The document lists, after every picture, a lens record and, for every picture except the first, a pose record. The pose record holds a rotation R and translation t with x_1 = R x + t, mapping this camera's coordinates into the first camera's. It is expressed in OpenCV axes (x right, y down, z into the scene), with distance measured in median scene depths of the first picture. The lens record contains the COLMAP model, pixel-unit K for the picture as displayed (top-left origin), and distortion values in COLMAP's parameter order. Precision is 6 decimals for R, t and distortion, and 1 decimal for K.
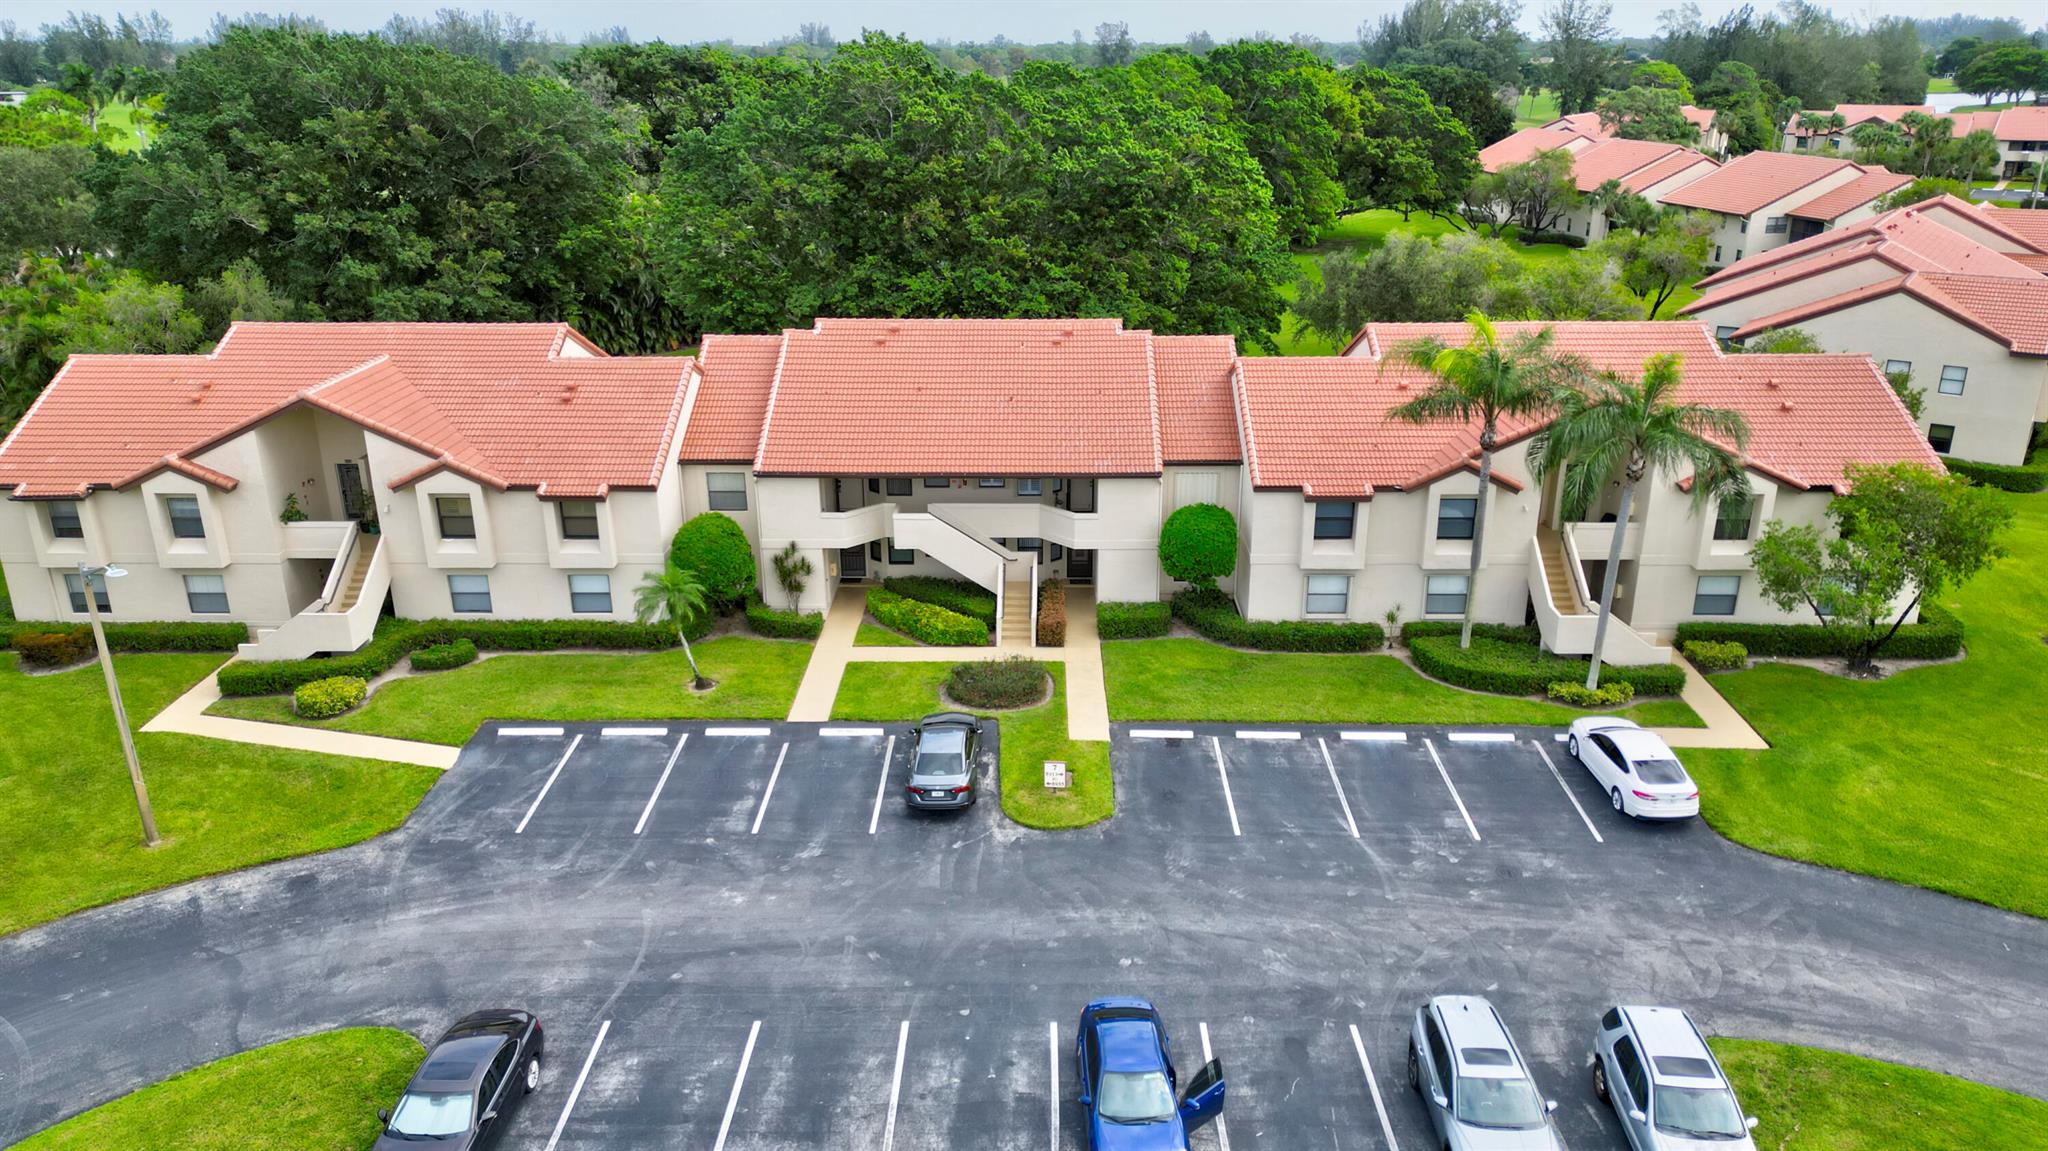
lens RADIAL K [[1439.9, 0, 1024.0], [0, 1439.9, 575.5], [0, 0, 1]] dist [0.083268, -0.074501]
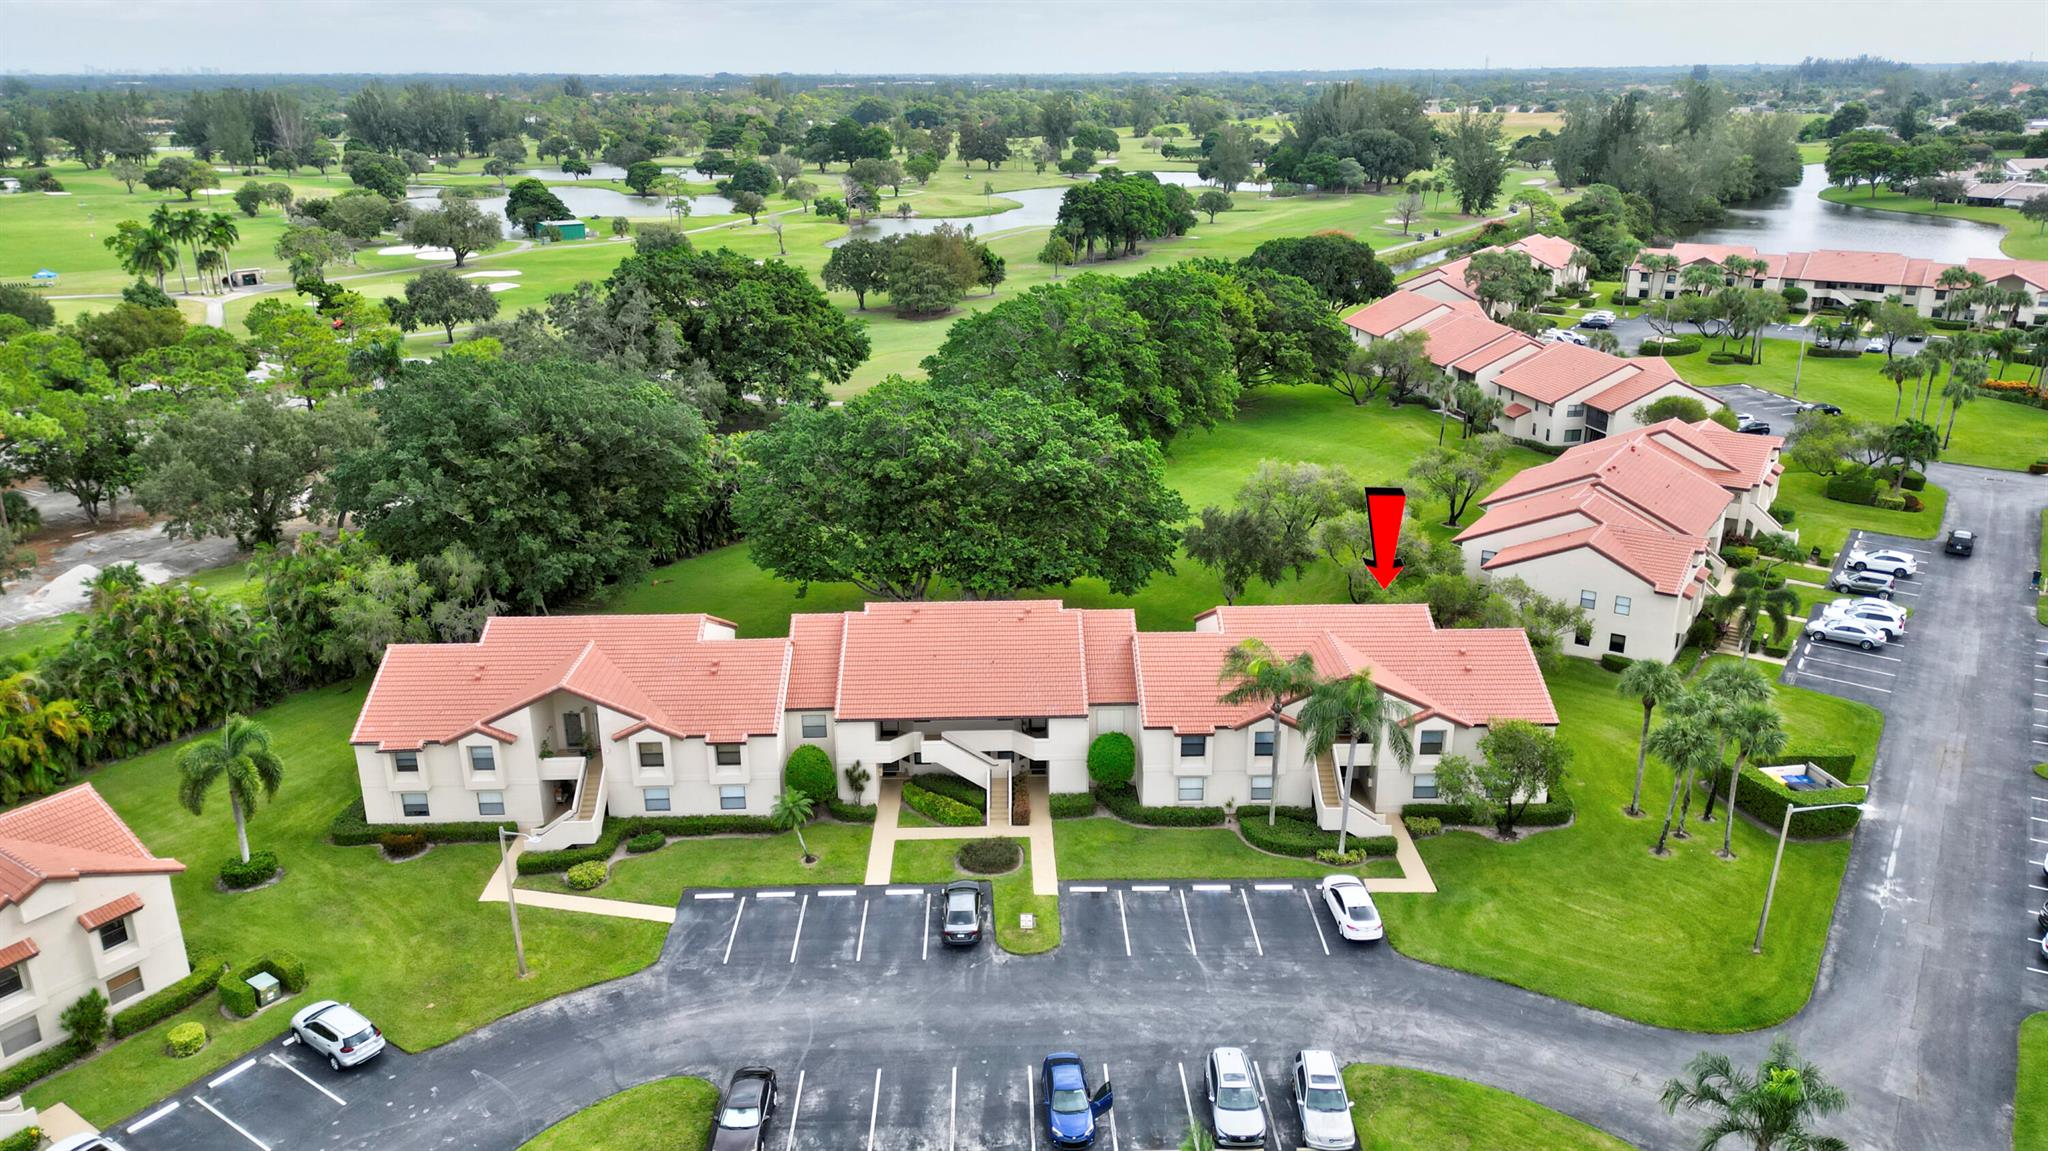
lens RADIAL K [[1421.0, 0, 1024.0], [0, 1421.0, 575.5], [0, 0, 1]] dist [0.103400, -0.133408]
pose [[0.999364, -0.015051, 0.032325, -0.026442], [0.015708, 0.999673, -0.020185, -0.207378], [-0.032011, 0.020680, 0.999274, -0.626944]]
